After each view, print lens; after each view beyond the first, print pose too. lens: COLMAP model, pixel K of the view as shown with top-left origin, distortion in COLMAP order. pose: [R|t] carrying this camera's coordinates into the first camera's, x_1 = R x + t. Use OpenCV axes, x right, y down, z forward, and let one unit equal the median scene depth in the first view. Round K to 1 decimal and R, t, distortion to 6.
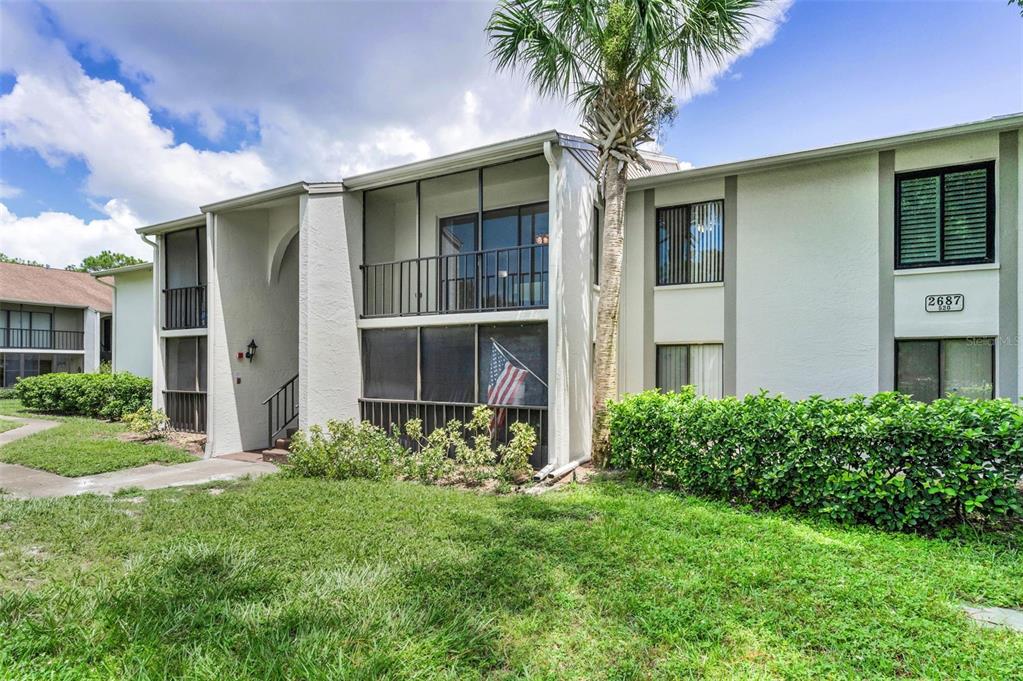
lens RADIAL K [[497.9, 0, 514.0], [0, 497.9, 367.5], [0, 0, 1]] dist [-0.000388, -0.000069]
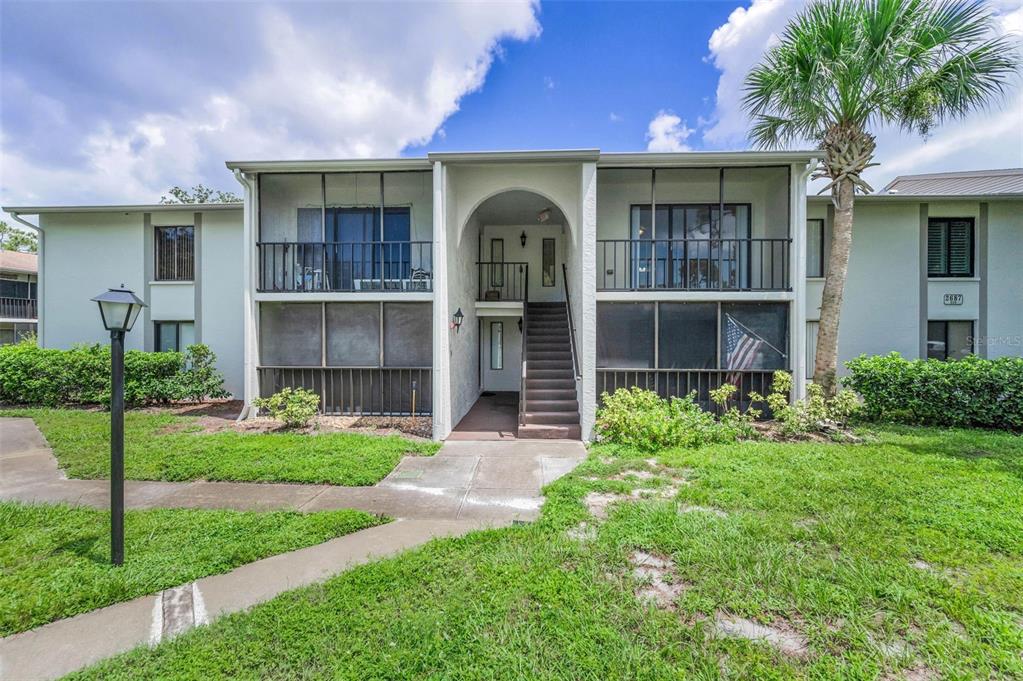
lens RADIAL K [[409.3, 0, 512.8], [0, 409.3, 335.7], [0, 0, 1]] dist [-0.002285, -0.000433]
pose [[0.907711, 0.001172, 0.419595, -0.942771], [0.000133, 0.999995, -0.003082, -0.004286], [-0.419597, 0.002854, 0.907706, 0.345343]]
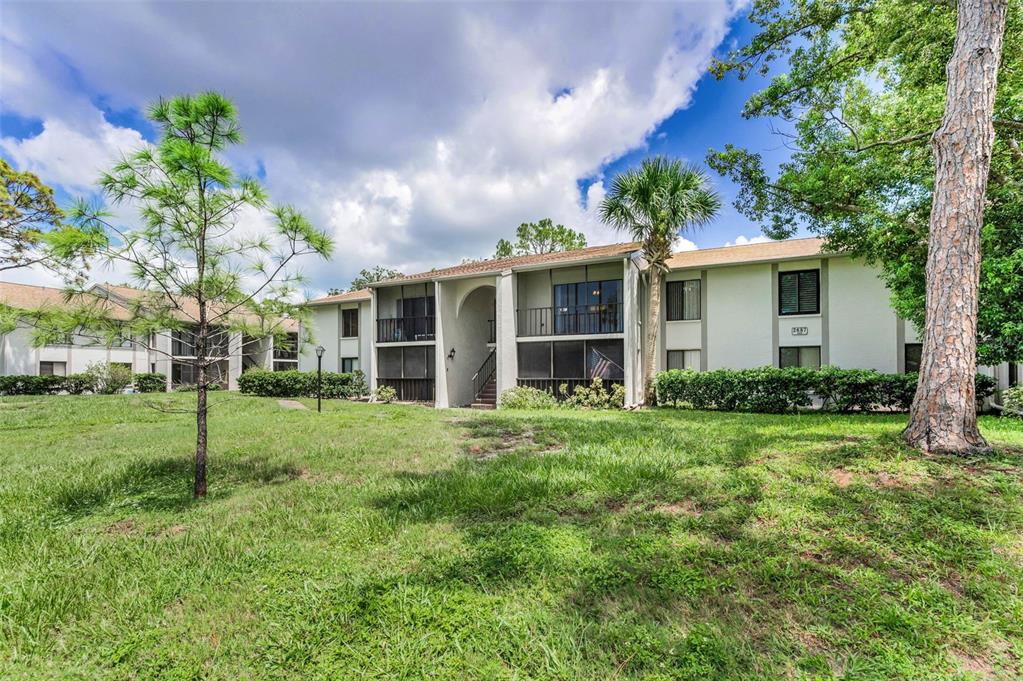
lens RADIAL K [[433.1, 0, 513.9], [0, 433.1, 372.3], [0, 0, 1]] dist [-0.002145, -0.000123]
pose [[0.998784, -0.001512, 0.049281, -0.472632], [0.002069, 0.999934, -0.011264, 0.068678], [-0.049261, 0.011353, 0.998721, -0.803847]]
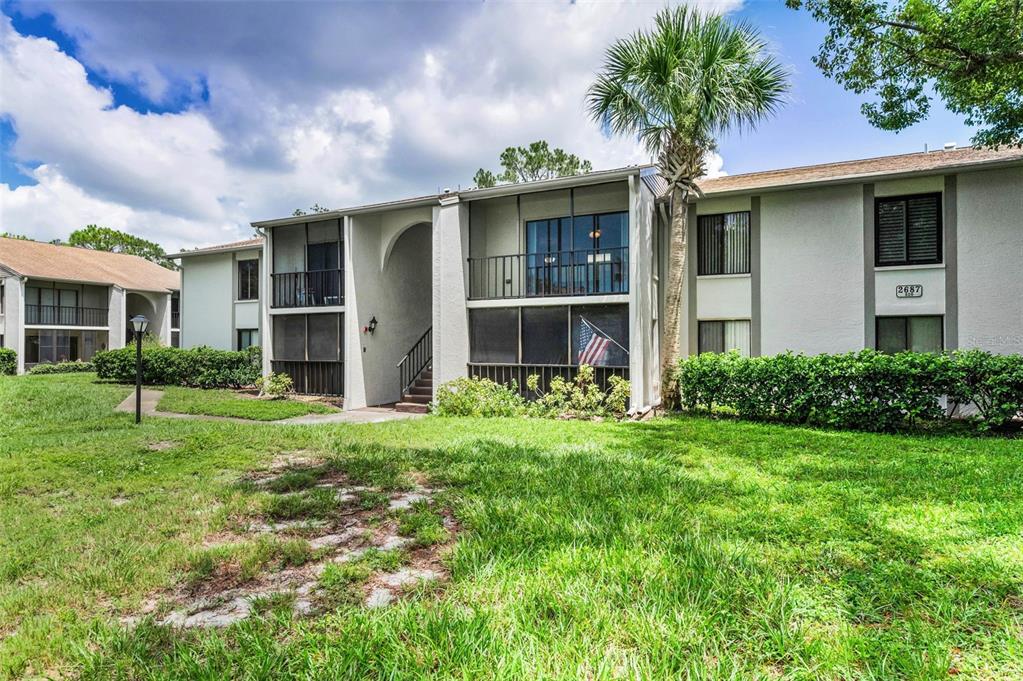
lens RADIAL K [[534.0, 0, 511.5], [0, 534.0, 340.5], [0, 0, 1]] dist [0.003132, 0.000502]
pose [[0.999165, -0.001389, 0.040827, -0.297373], [0.001828, 0.999941, -0.010710, 0.022886], [-0.040810, 0.010776, 0.999109, -0.429130]]
